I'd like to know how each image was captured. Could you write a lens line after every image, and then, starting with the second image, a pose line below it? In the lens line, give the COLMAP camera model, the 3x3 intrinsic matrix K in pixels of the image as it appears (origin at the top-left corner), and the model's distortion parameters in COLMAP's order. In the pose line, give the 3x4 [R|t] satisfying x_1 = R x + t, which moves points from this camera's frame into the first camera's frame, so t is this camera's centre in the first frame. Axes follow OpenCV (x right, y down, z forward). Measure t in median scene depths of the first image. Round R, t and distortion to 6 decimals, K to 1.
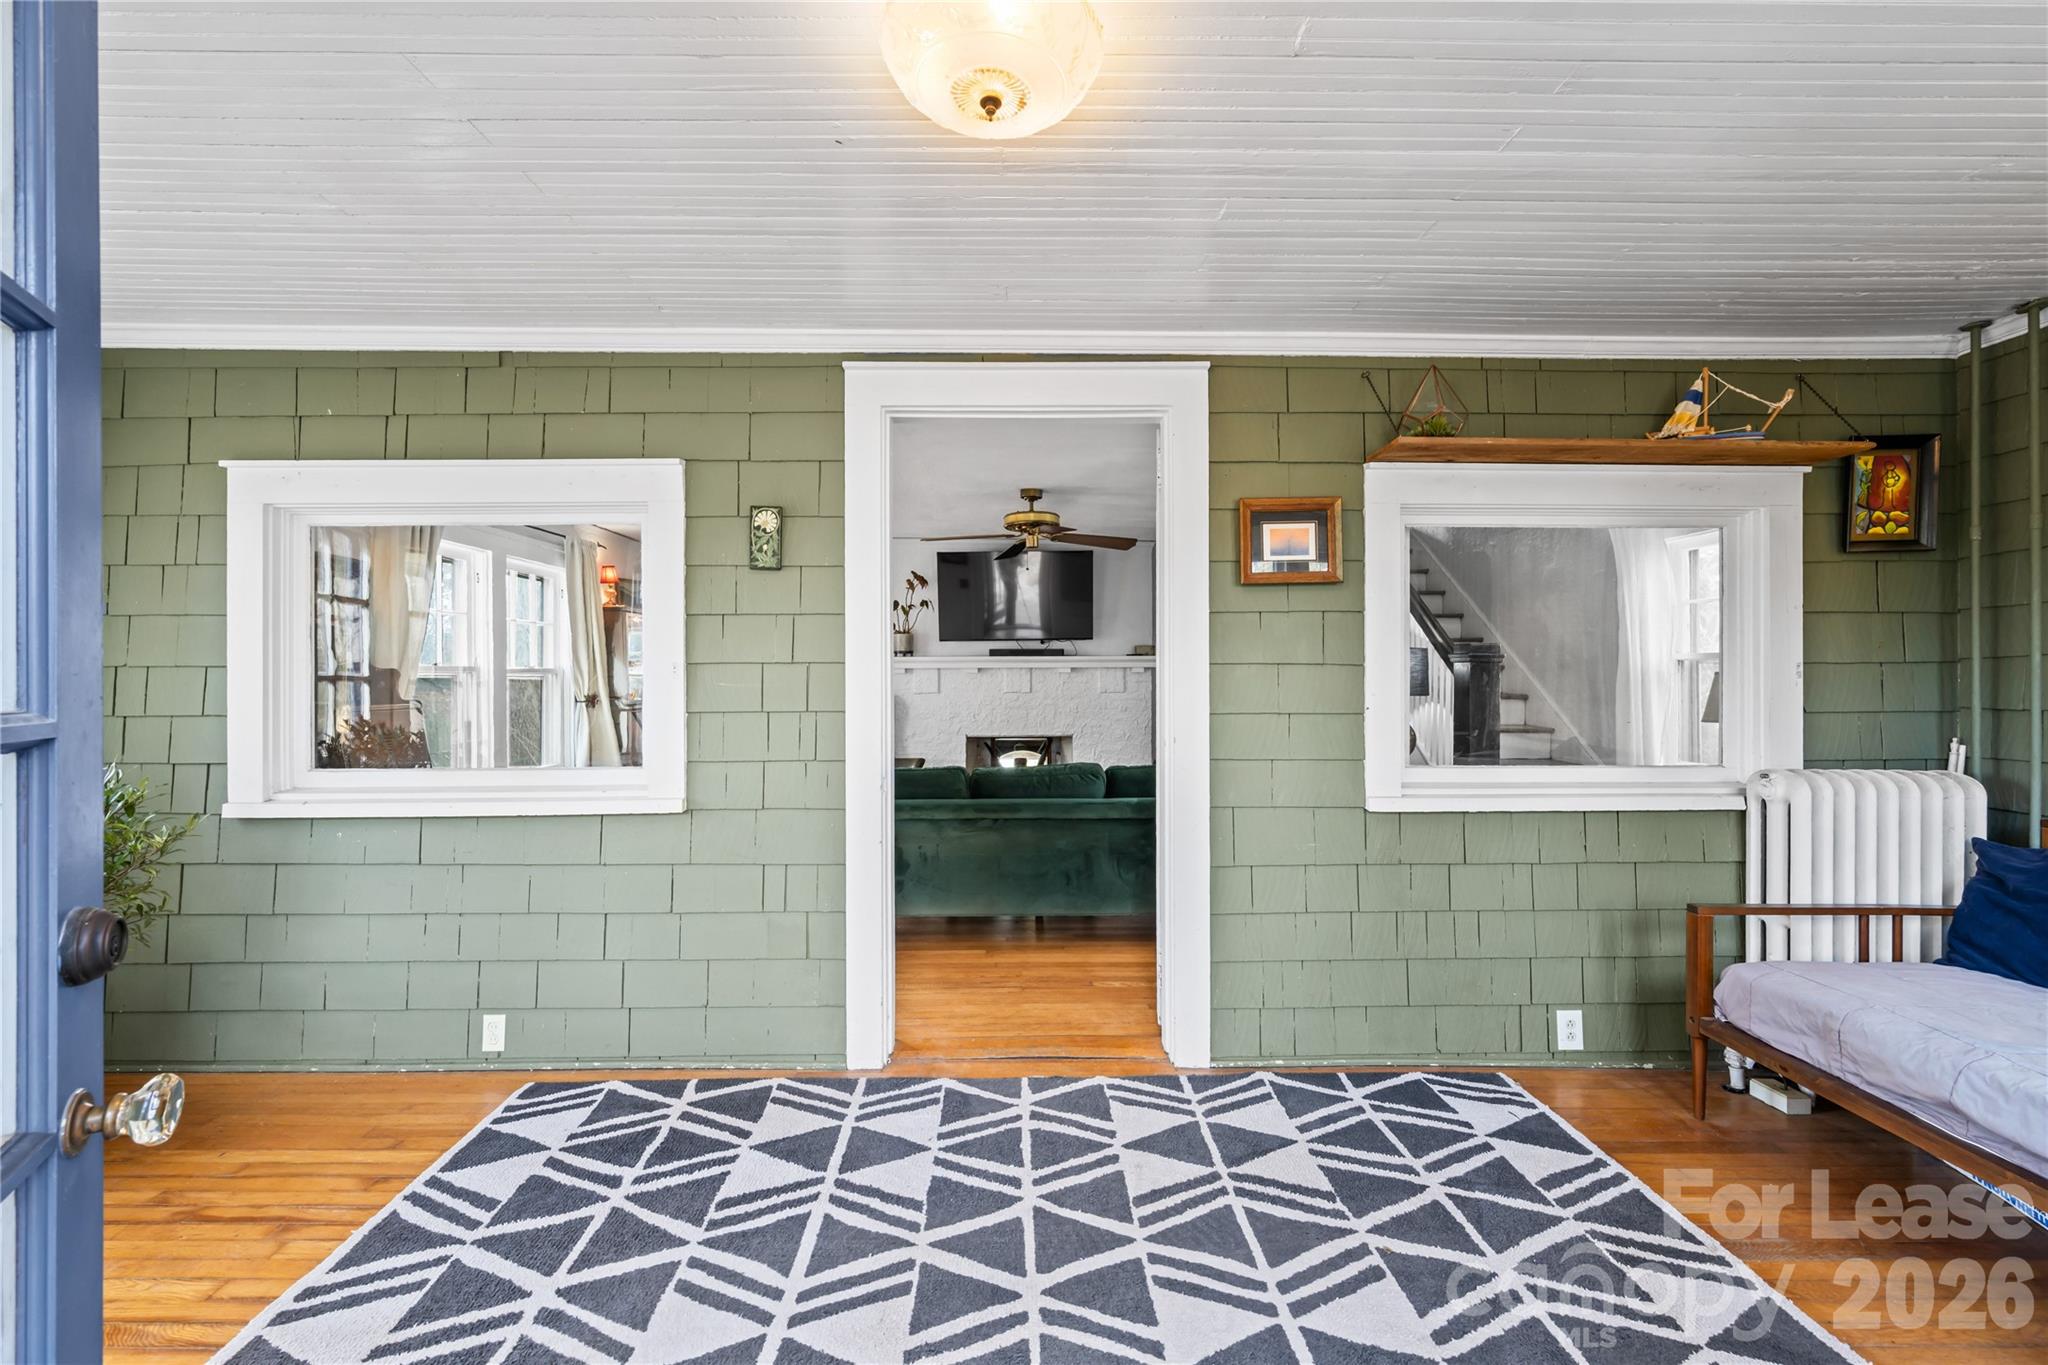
lens RADIAL K [[841.0, 0, 1029.0], [0, 841.0, 678.3], [0, 0, 1]] dist [-0.000993, -0.000952]
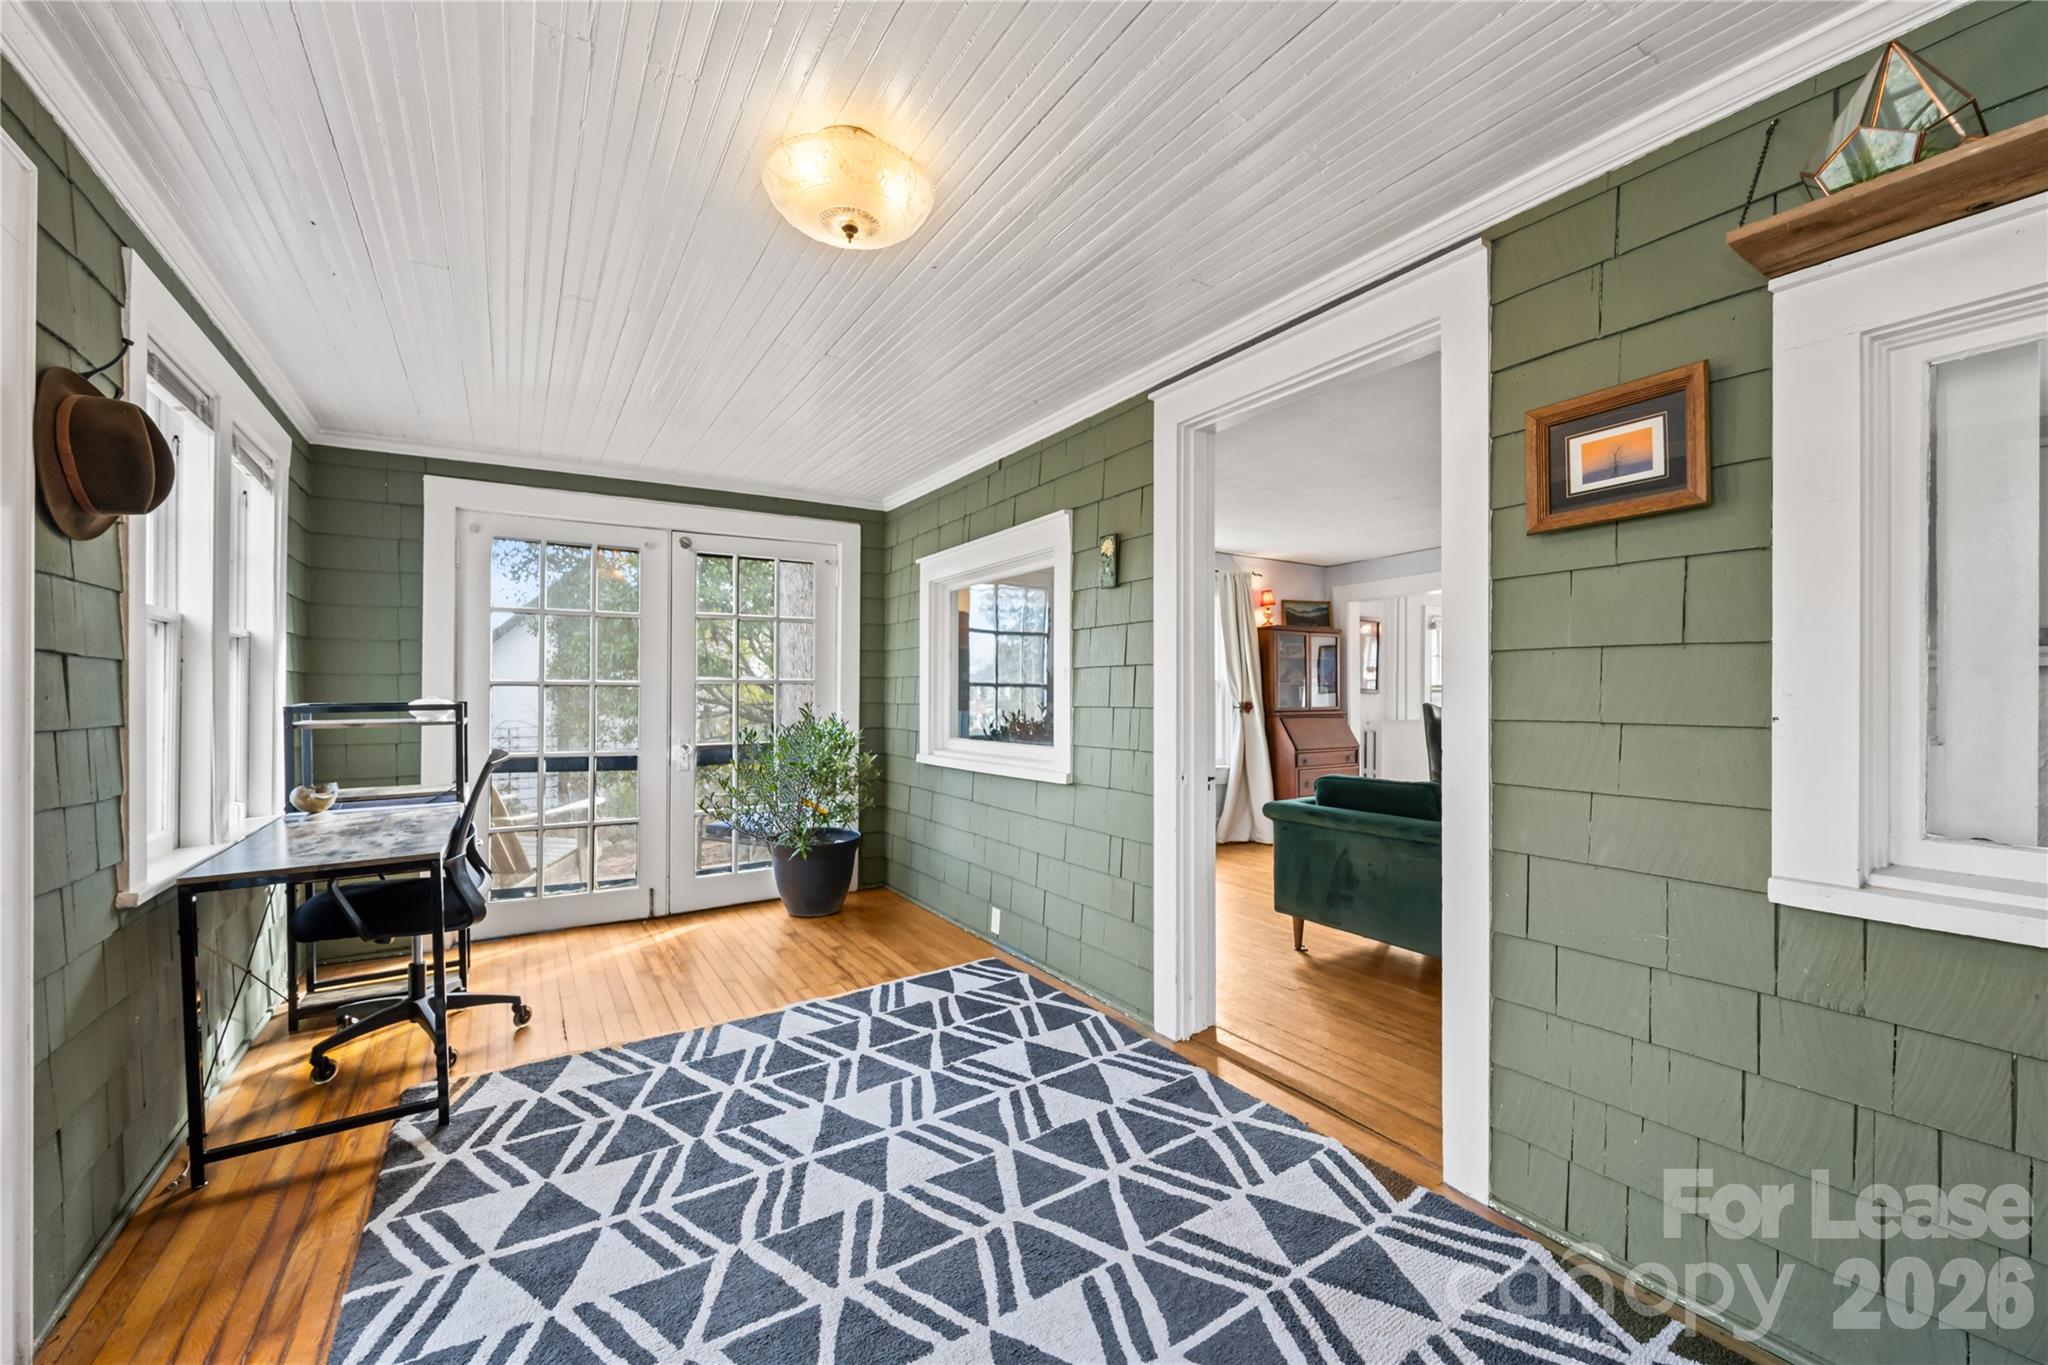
lens RADIAL K [[841.0, 0, 1062.6], [0, 841.0, 695.6], [0, 0, 1]] dist [-0.000993, -0.000952]
pose [[0.519367, 0.002144, -0.854549, 0.718948], [-0.004651, 0.999989, -0.000318, 0.025820], [0.854539, 0.004140, 0.519371, 0.341860]]
